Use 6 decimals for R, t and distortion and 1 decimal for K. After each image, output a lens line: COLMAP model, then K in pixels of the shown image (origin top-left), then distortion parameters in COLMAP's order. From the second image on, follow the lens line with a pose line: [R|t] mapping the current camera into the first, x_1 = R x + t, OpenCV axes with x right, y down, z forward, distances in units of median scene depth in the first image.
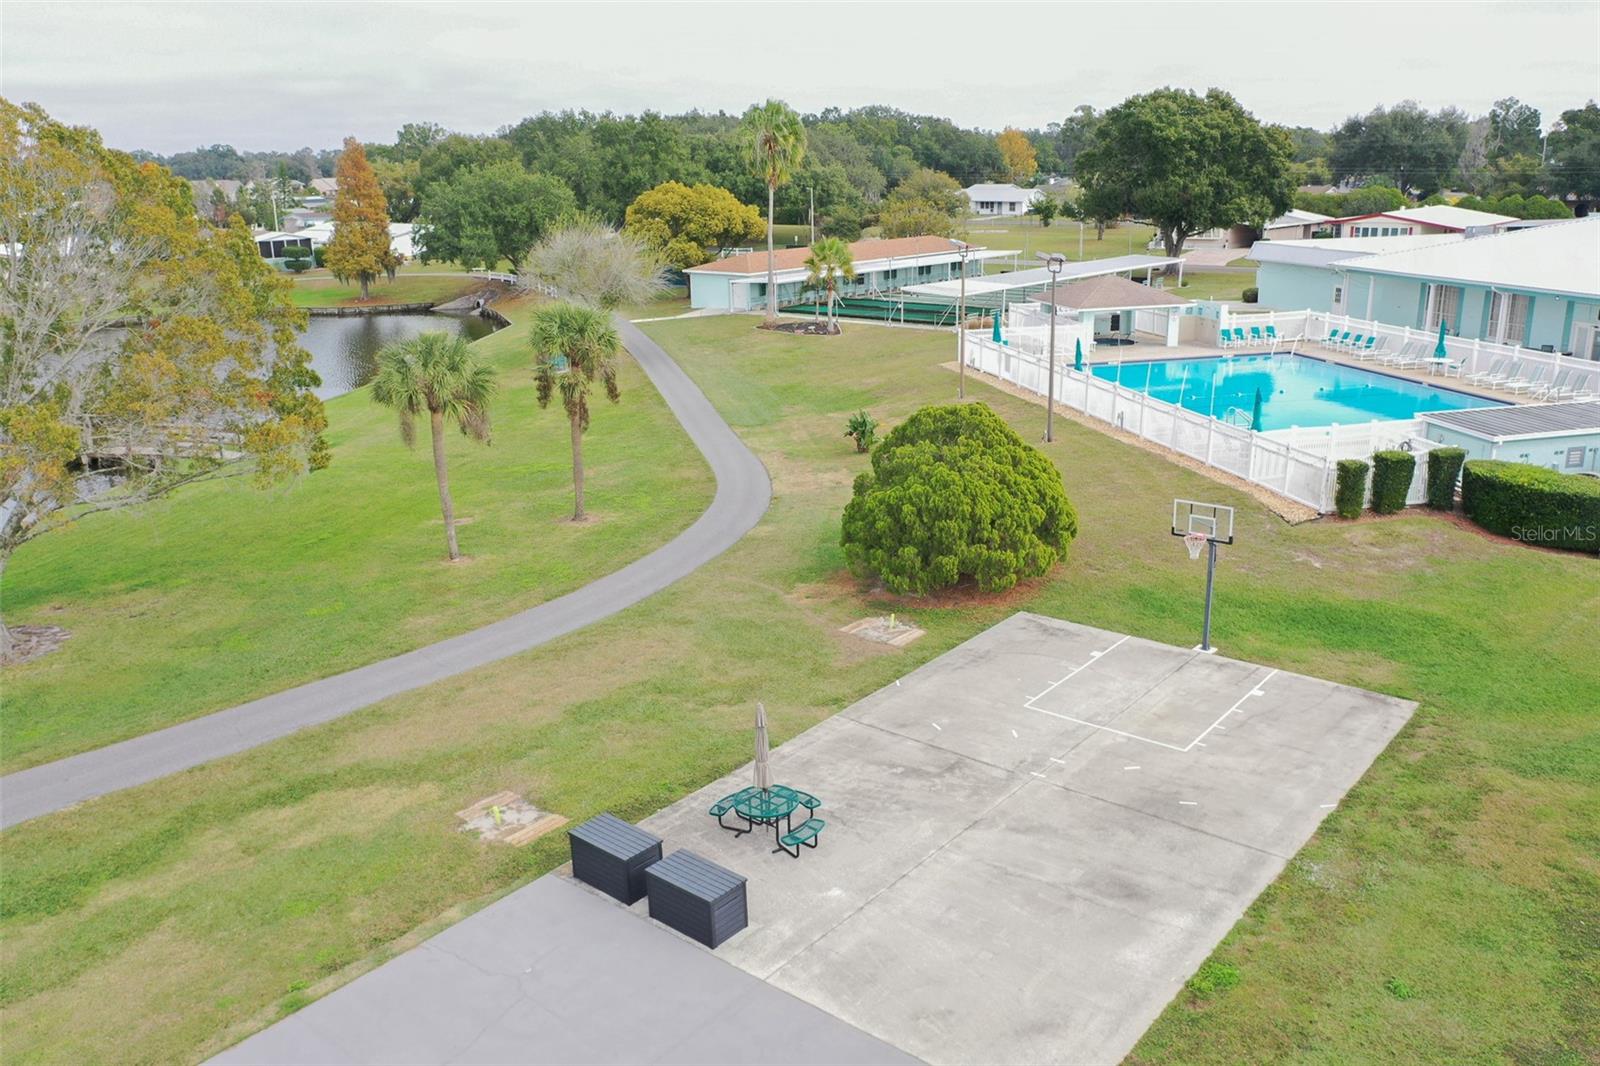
lens RADIAL K [[1259.5, 0, 799.2], [0, 1259.5, 530.2], [0, 0, 1]] dist [0.005030, -0.000247]
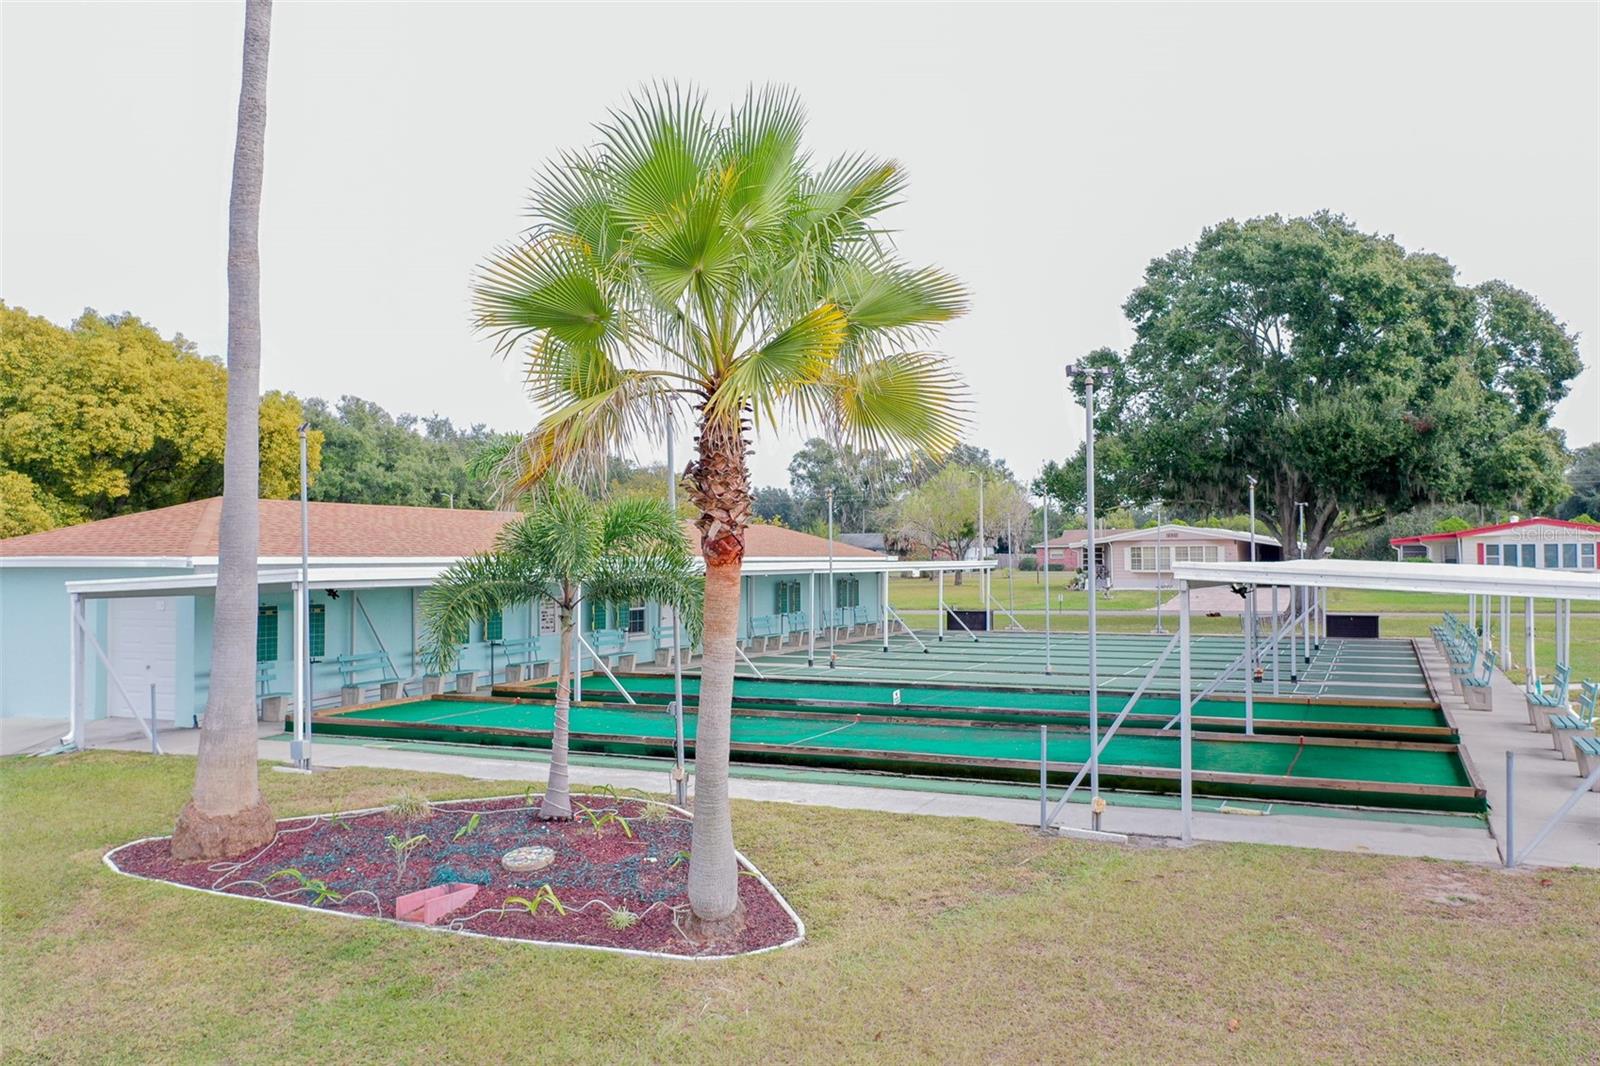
lens RADIAL K [[1259.5, 0, 797.4], [0, 1259.5, 533.8], [0, 0, 1]] dist [0.005030, -0.000247]
pose [[0.958903, 0.021629, 0.282910, -0.001365], [0.065440, 0.953349, -0.294690, -0.137387], [-0.276086, 0.301093, 0.912754, 0.773596]]
